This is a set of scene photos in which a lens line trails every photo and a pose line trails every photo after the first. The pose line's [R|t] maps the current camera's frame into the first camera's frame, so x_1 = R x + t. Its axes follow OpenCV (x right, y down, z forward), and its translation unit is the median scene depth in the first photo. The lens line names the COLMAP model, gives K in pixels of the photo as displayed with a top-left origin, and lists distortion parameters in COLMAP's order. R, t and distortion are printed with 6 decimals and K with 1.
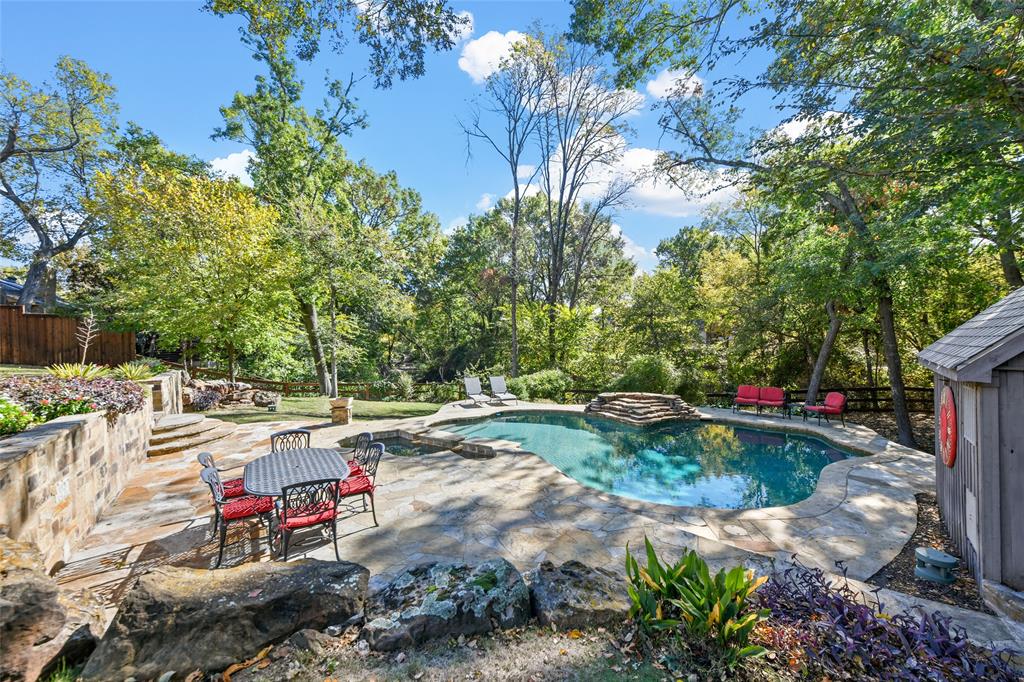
lens RADIAL K [[402.7, 0, 519.2], [0, 402.7, 340.9], [0, 0, 1]] dist [0.013639, 0.000067]
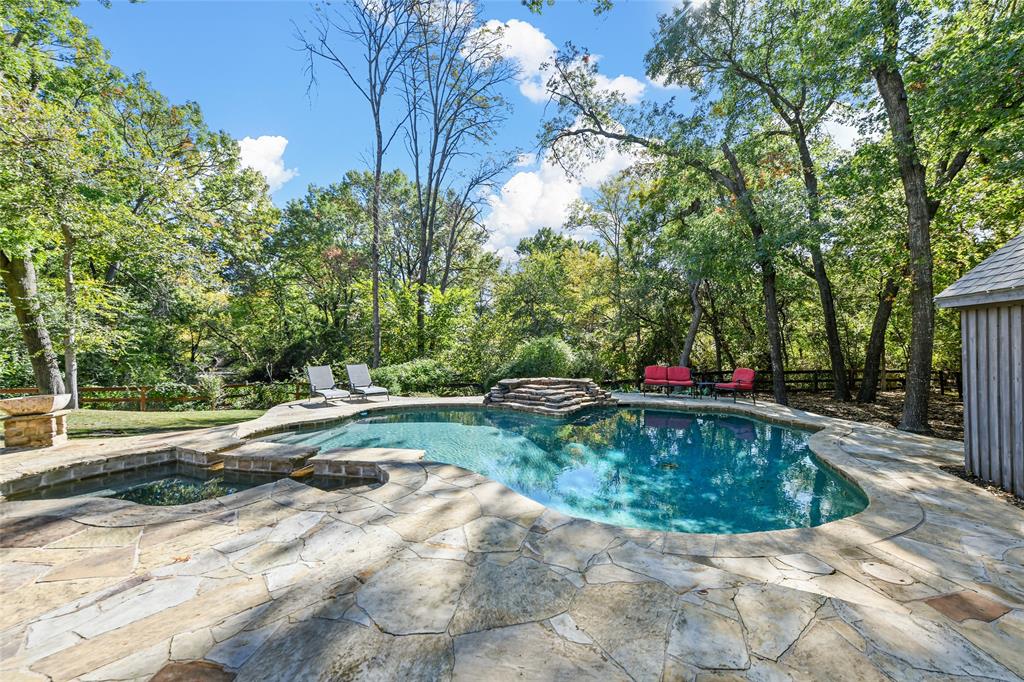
lens RADIAL K [[402.7, 0, 519.2], [0, 402.7, 340.9], [0, 0, 1]] dist [0.013639, 0.000067]
pose [[0.935170, 0.004772, 0.354168, -0.027508], [-0.002609, 0.999975, -0.006583, 0.034198], [-0.354190, 0.005232, 0.935159, 0.141461]]
